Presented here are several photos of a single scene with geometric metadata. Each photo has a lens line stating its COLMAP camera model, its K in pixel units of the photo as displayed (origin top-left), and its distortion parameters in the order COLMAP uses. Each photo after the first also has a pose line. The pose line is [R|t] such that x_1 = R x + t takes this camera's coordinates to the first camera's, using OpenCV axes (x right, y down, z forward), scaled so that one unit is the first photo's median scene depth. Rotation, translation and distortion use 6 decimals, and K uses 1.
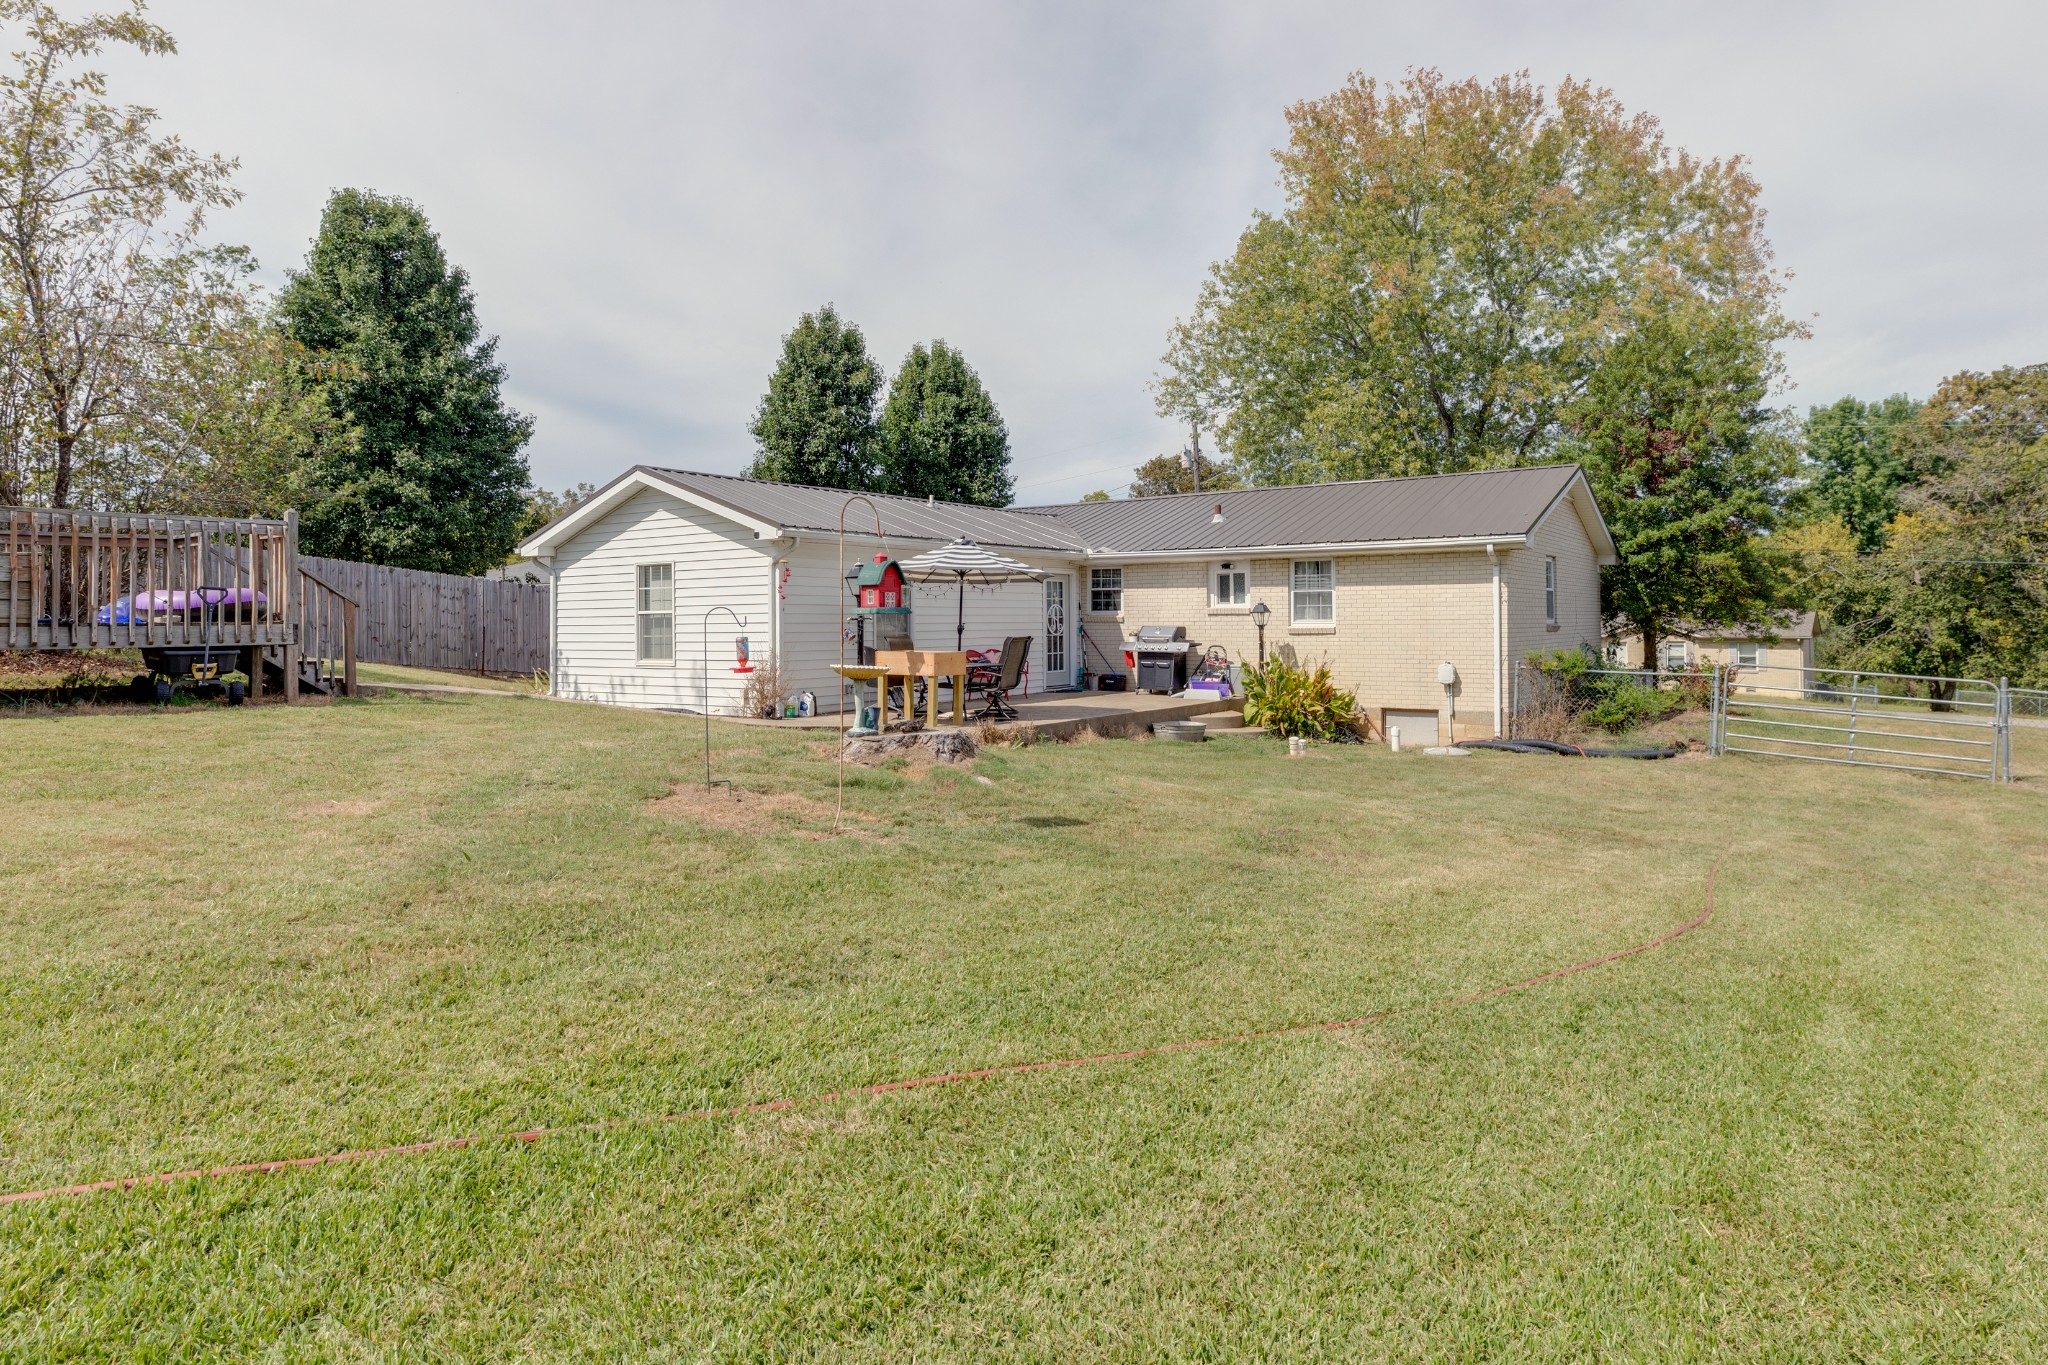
lens RADIAL K [[1098.8, 0, 1102.9], [0, 1098.8, 644.4], [0, 0, 1]] dist [-0.001038, 0.001500]
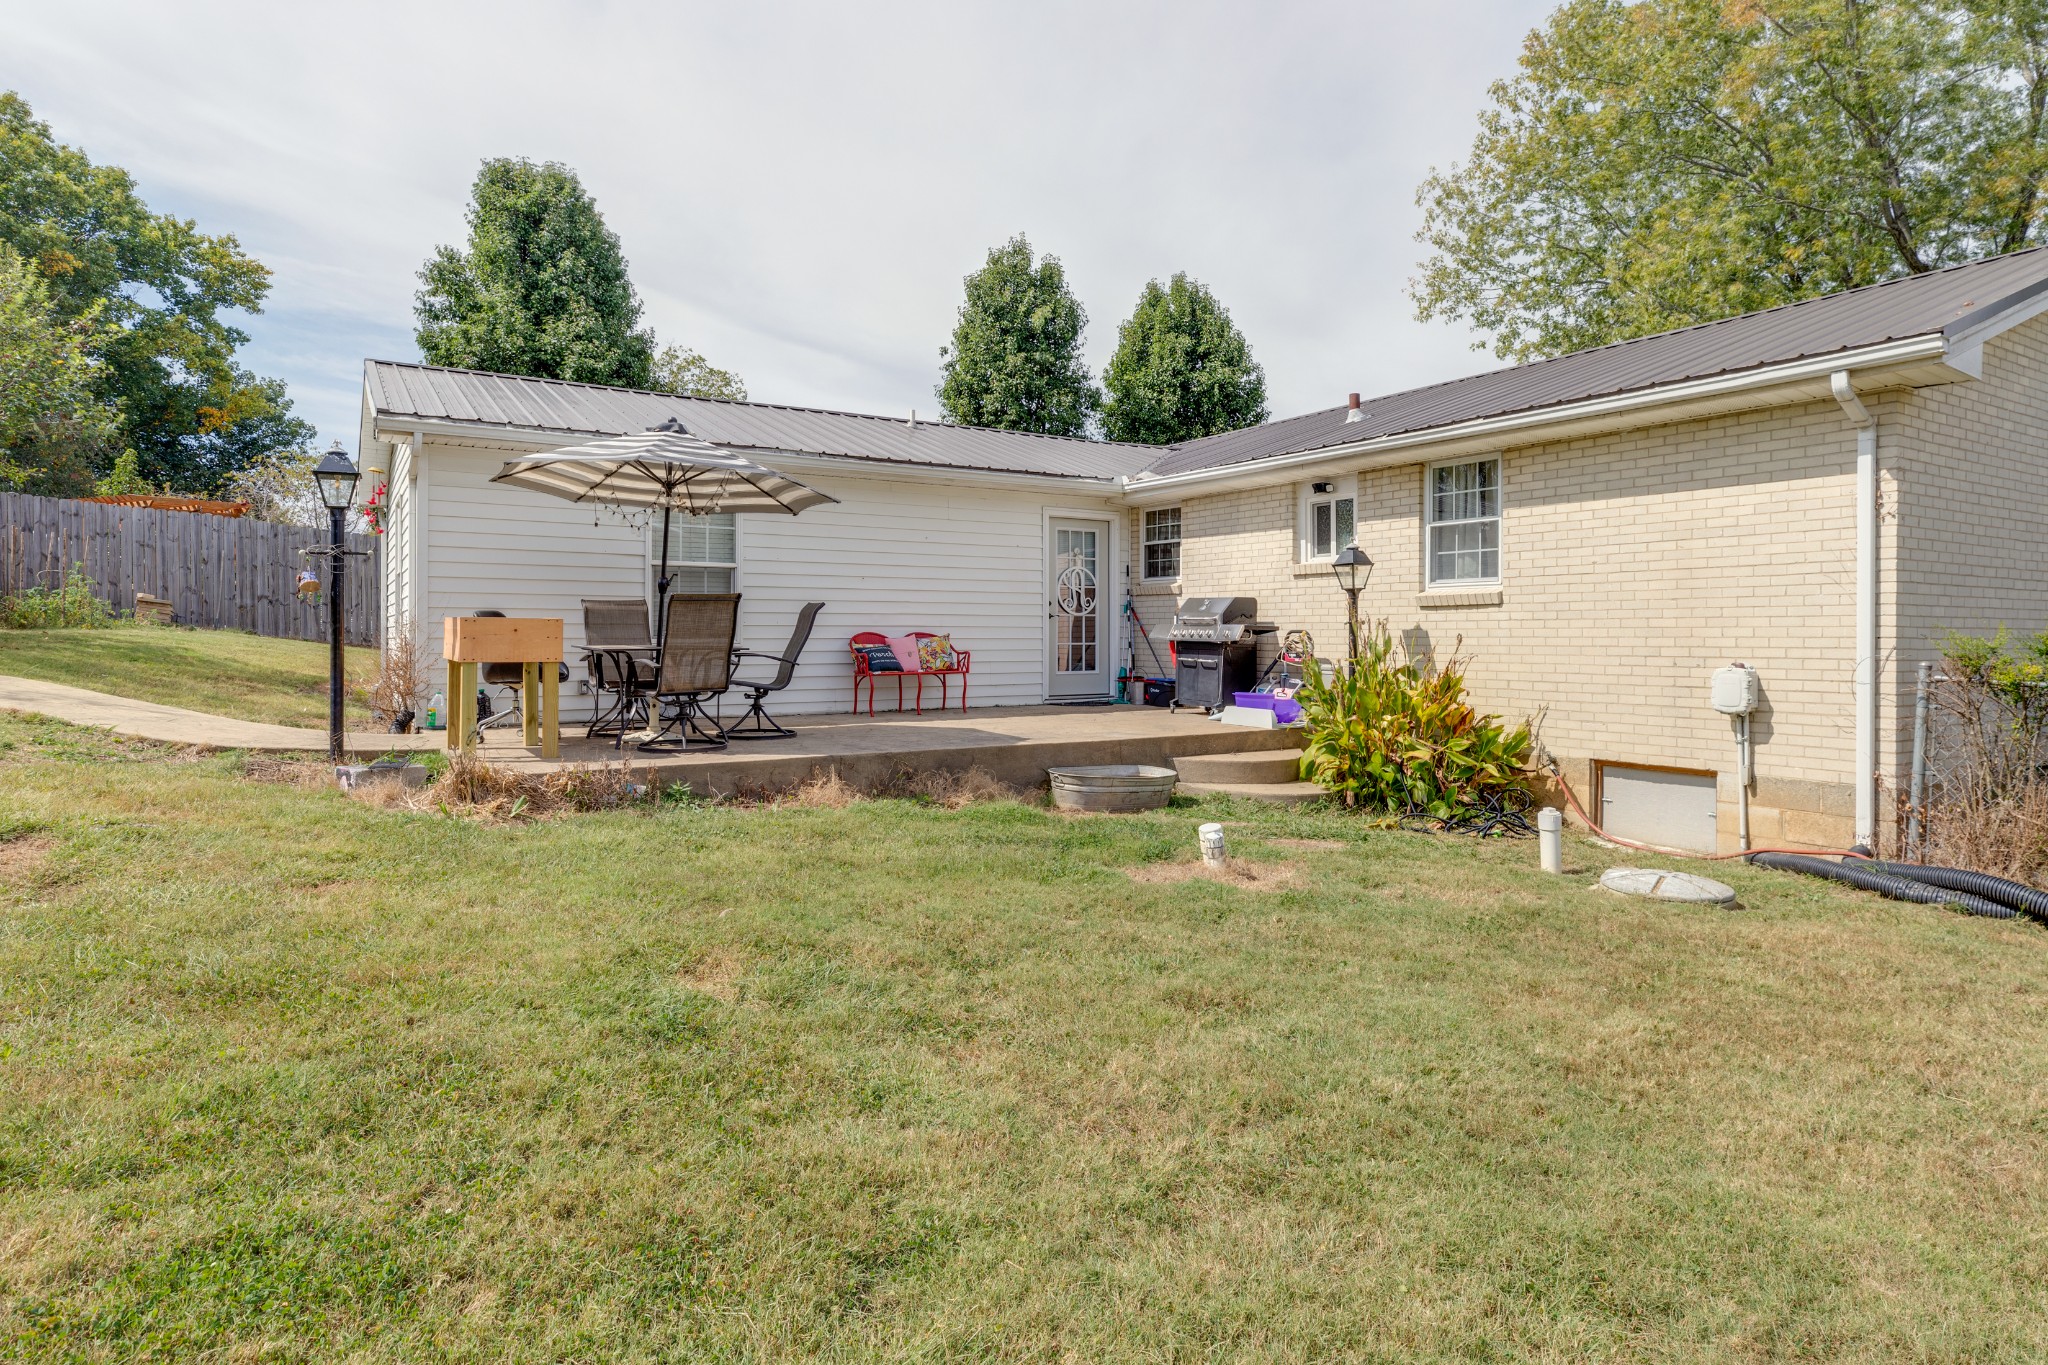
lens RADIAL K [[1098.8, 0, 1066.6], [0, 1098.8, 657.1], [0, 0, 1]] dist [-0.001038, 0.001500]
pose [[0.915740, 0.015324, -0.401480, 0.204215], [-0.014958, 0.999880, 0.004048, 0.013176], [0.401494, 0.002299, 0.915859, 0.411113]]
